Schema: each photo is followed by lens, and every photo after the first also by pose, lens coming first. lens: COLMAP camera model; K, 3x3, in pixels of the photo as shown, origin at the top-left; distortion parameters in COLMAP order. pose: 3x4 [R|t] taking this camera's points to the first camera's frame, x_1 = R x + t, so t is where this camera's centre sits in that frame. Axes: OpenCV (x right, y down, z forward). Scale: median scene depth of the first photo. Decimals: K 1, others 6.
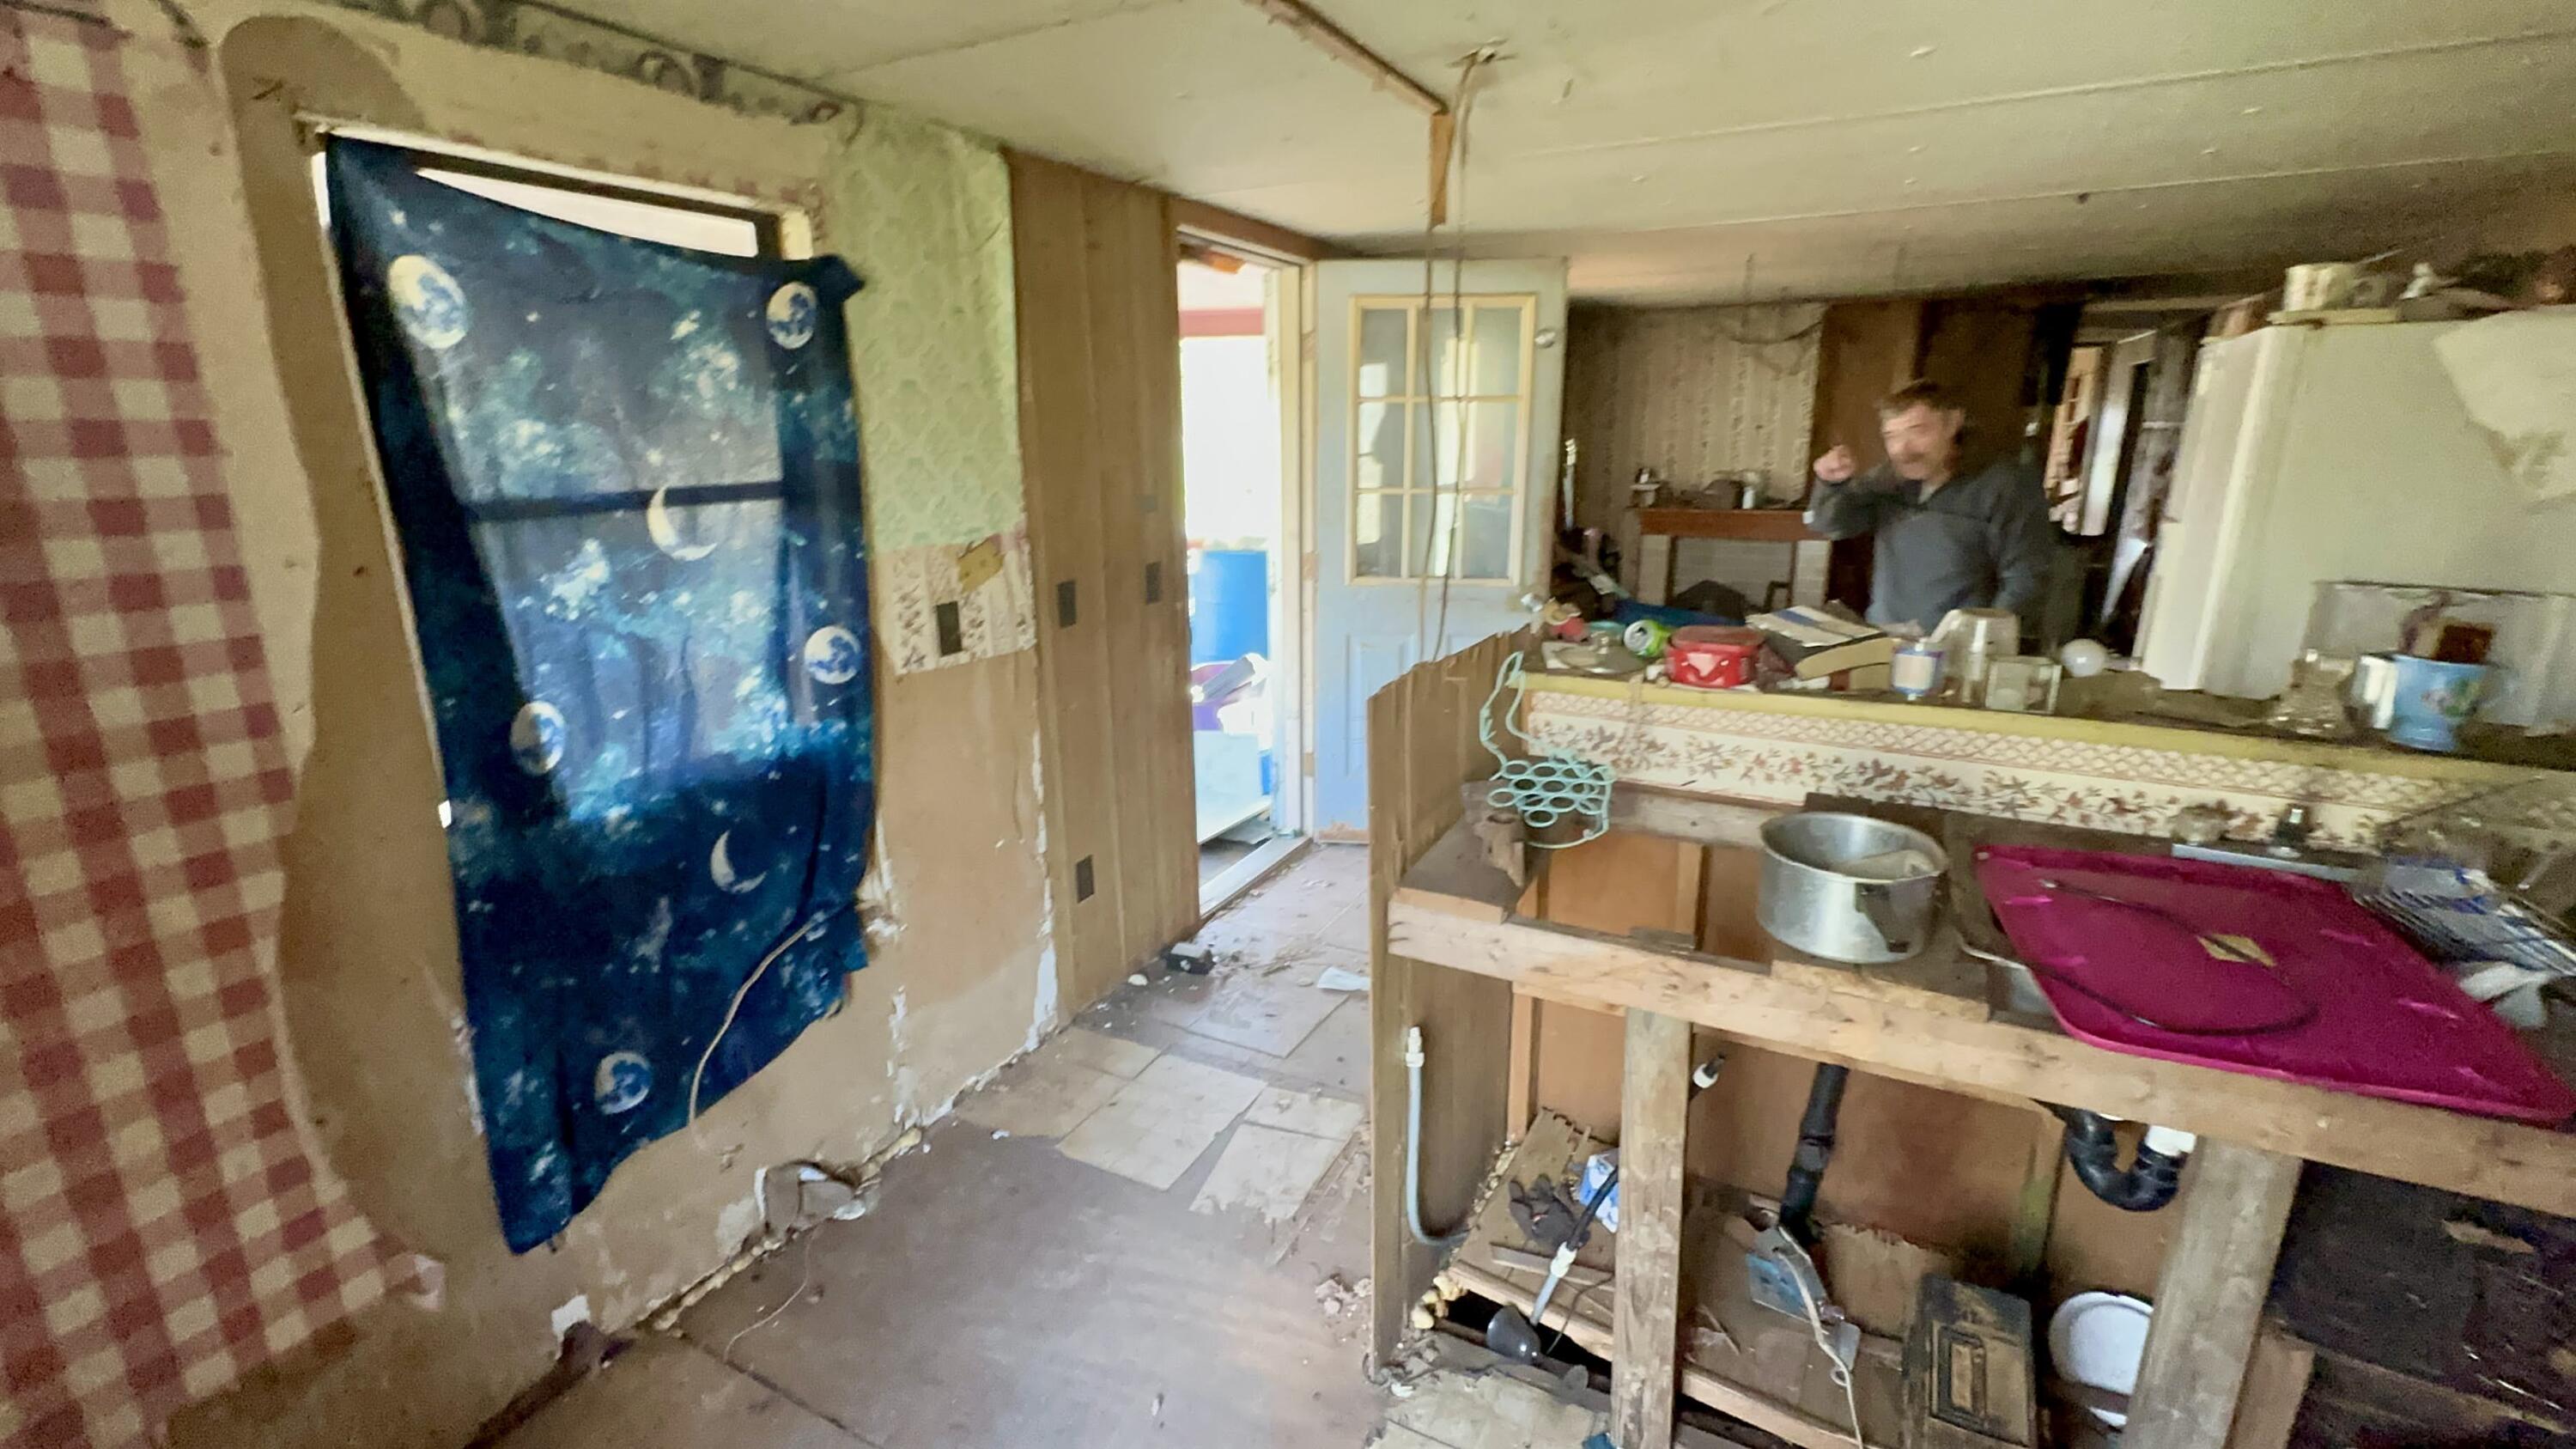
lens RADIAL K [[1121.4, 0, 1290.6], [0, 1121.4, 719.7], [0, 0, 1]] dist [-0.003669, 0.000922]
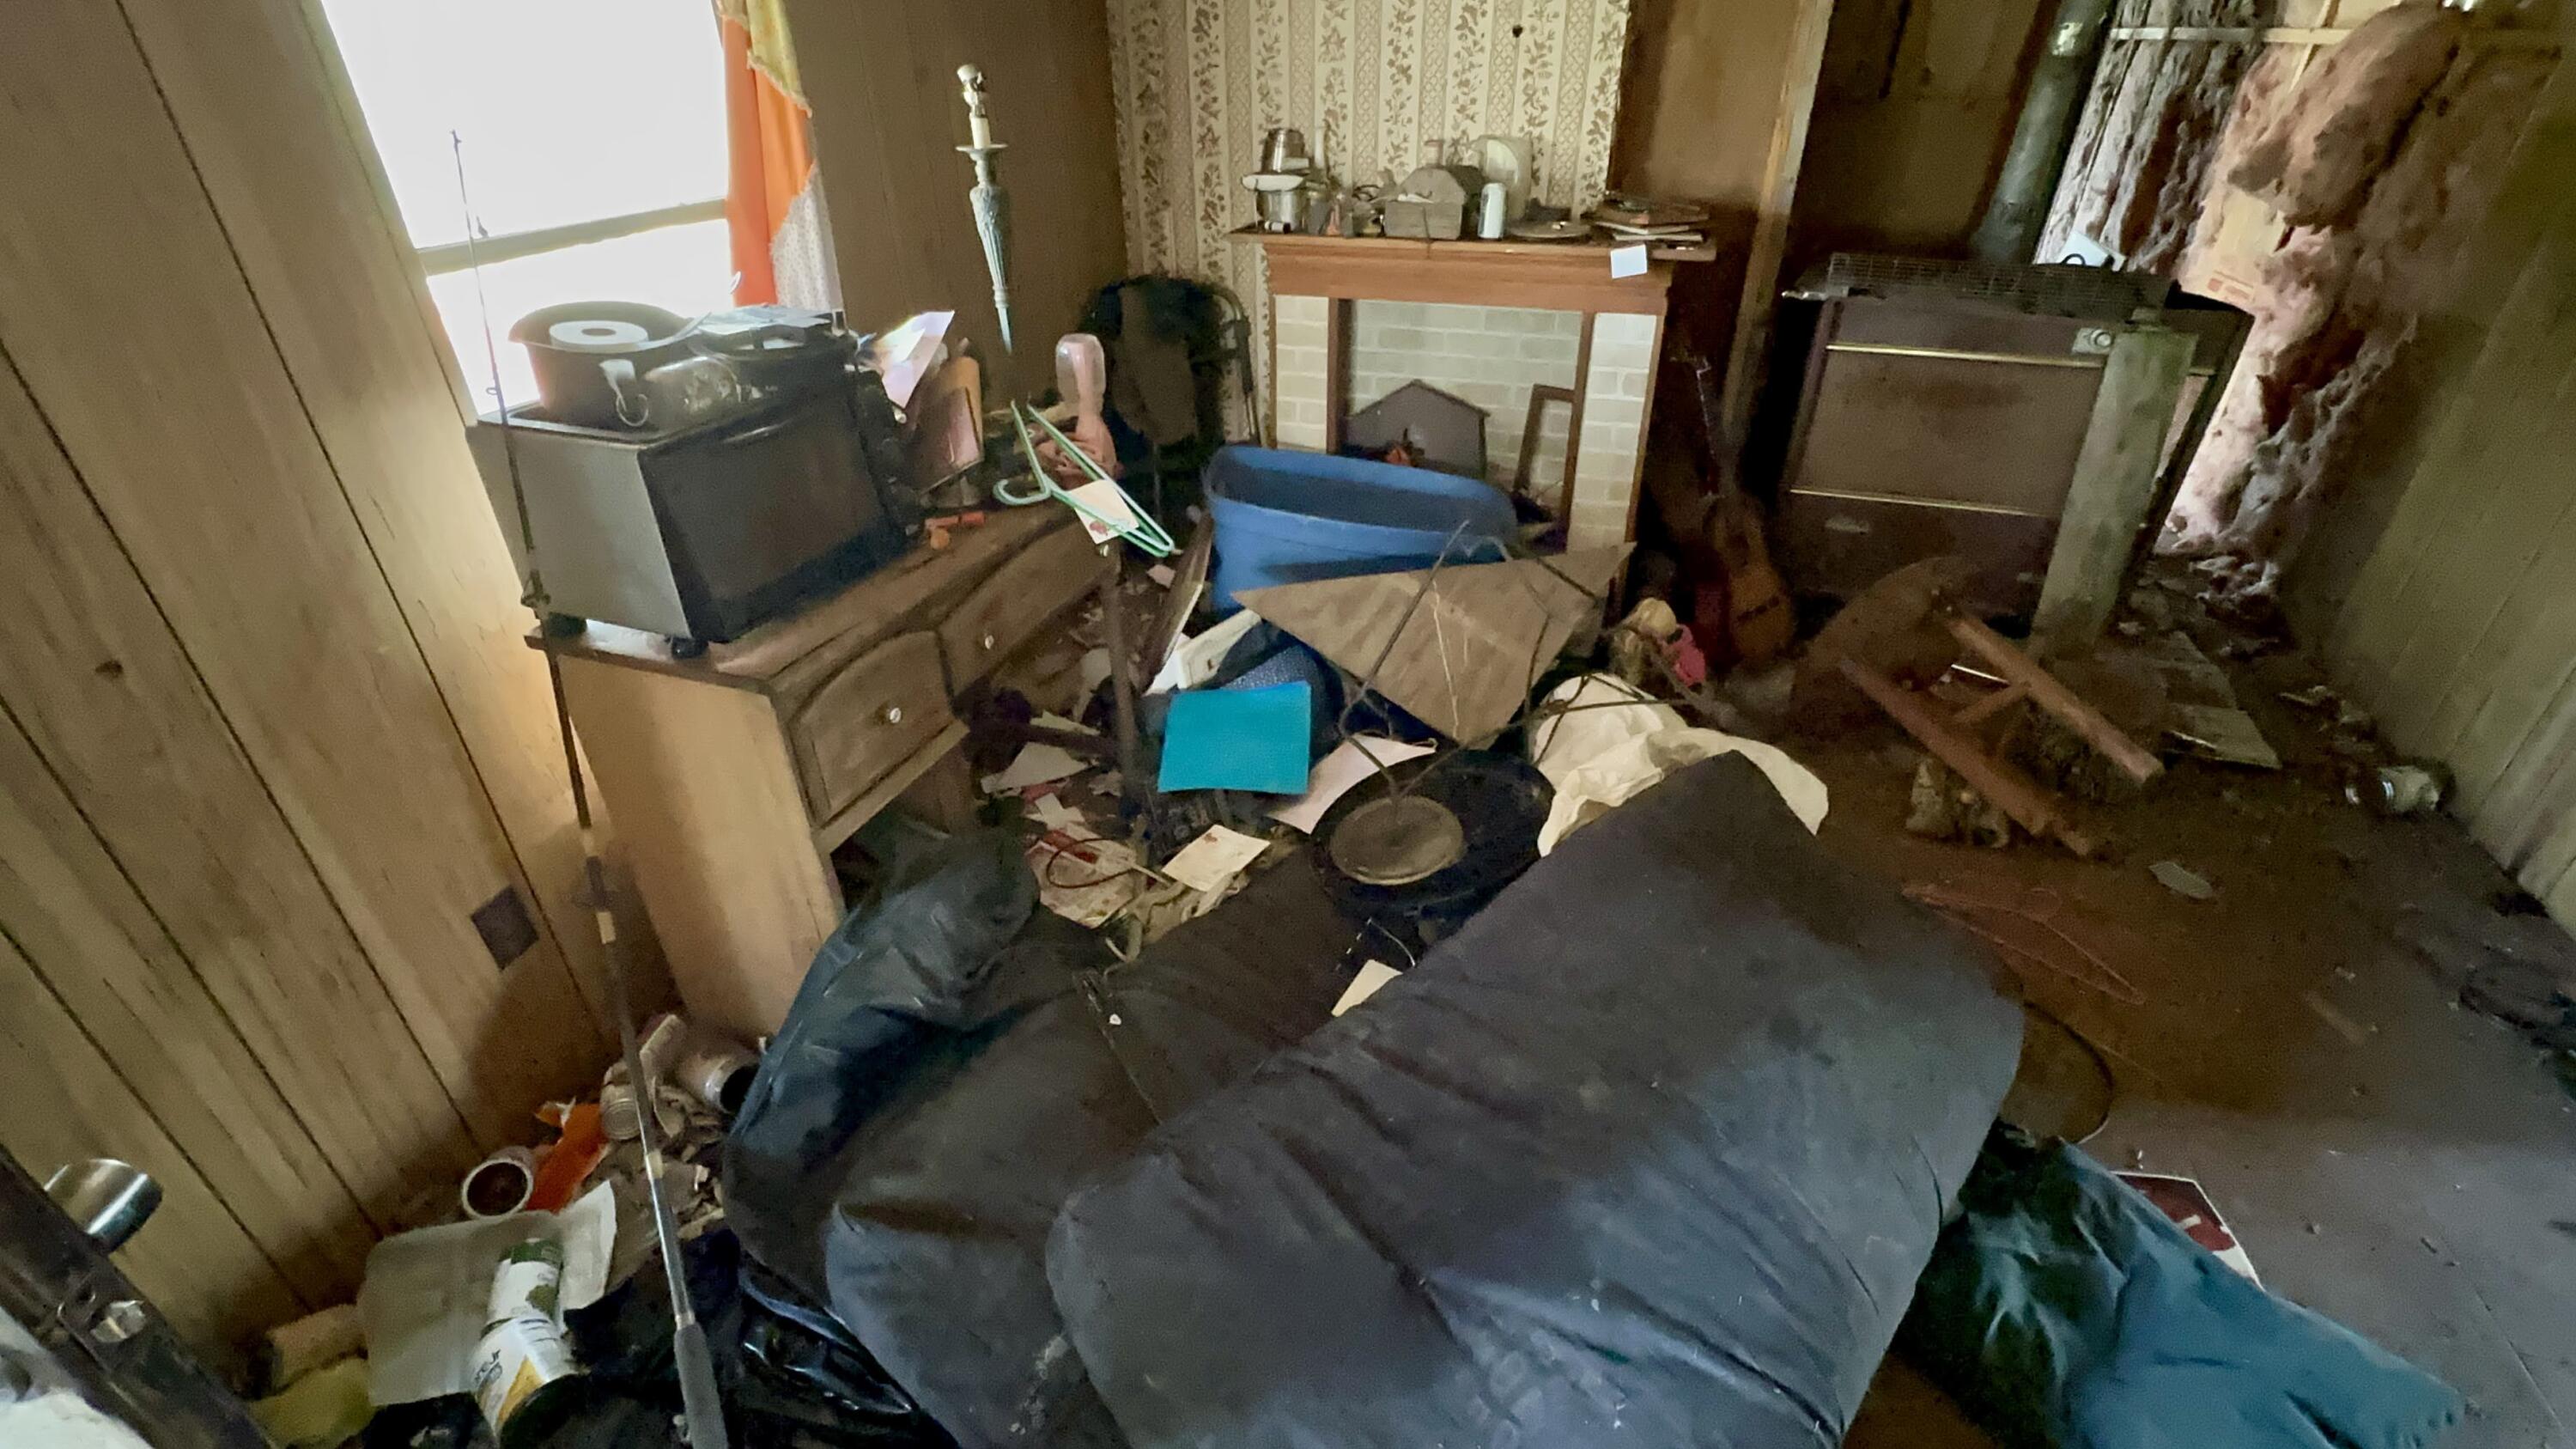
lens RADIAL K [[1115.1, 0, 1289.7], [0, 1115.1, 718.1], [0, 0, 1]] dist [-0.002795, -0.000175]
pose [[0.978737, -0.102178, 0.177858, 0.221963], [0.047000, 0.955743, 0.290426, -0.132560], [-0.199661, -0.275891, 0.940223, 0.524838]]
